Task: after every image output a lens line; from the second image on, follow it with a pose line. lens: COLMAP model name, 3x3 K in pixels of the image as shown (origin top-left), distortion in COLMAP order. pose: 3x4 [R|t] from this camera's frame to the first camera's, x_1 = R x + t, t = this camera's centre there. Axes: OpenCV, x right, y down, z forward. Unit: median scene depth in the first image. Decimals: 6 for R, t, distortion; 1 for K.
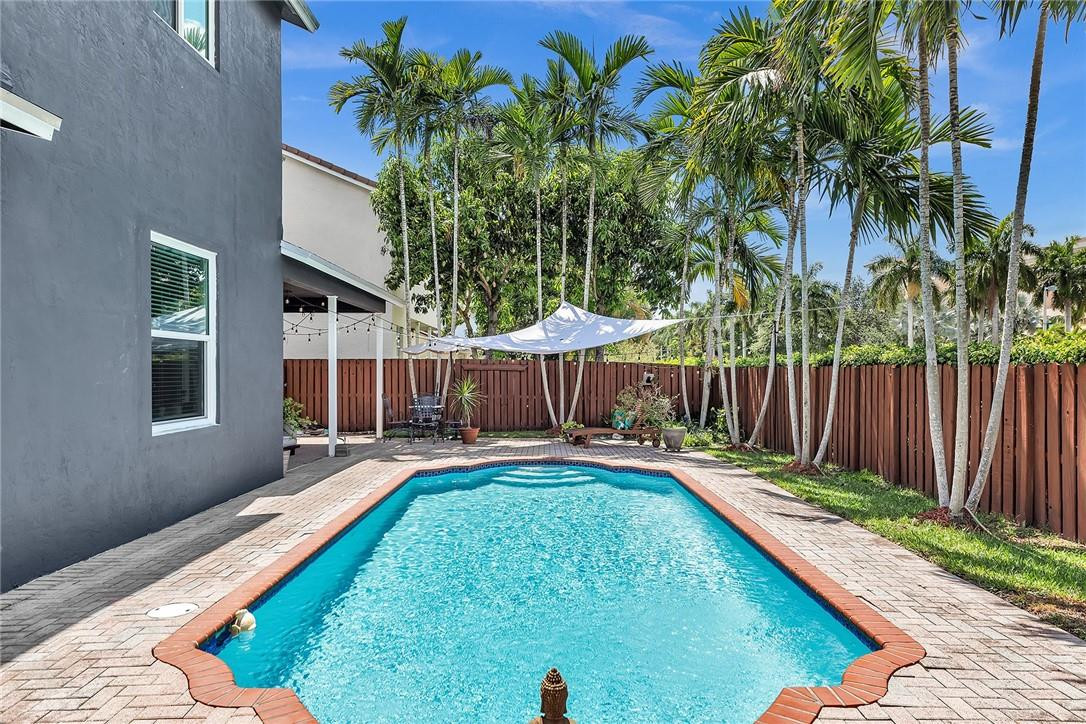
lens RADIAL K [[710.8, 0, 542.3], [0, 710.8, 363.8], [0, 0, 1]] dist [0.020301, -0.006906]
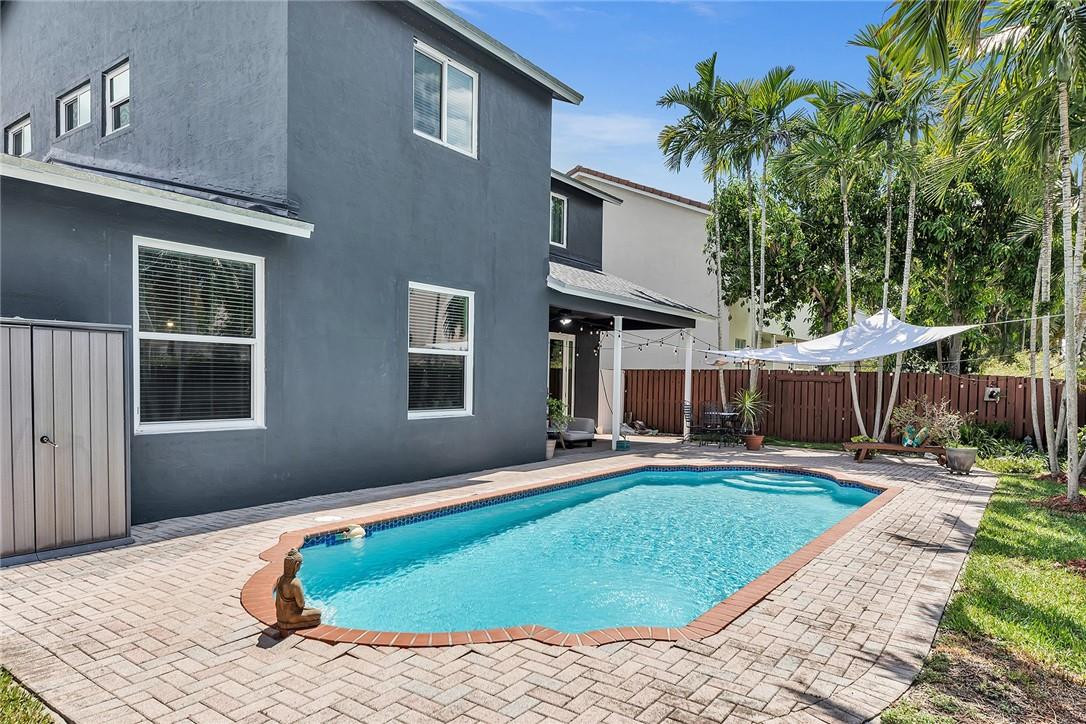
lens RADIAL K [[672.1, 0, 543.7], [0, 672.1, 395.6], [0, 0, 1]] dist [0.014635, -0.006982]
pose [[0.809206, 0.026257, -0.586938, 0.302922], [-0.007967, 0.999399, 0.033725, 0.000683], [0.587471, -0.022614, 0.808929, 0.013240]]
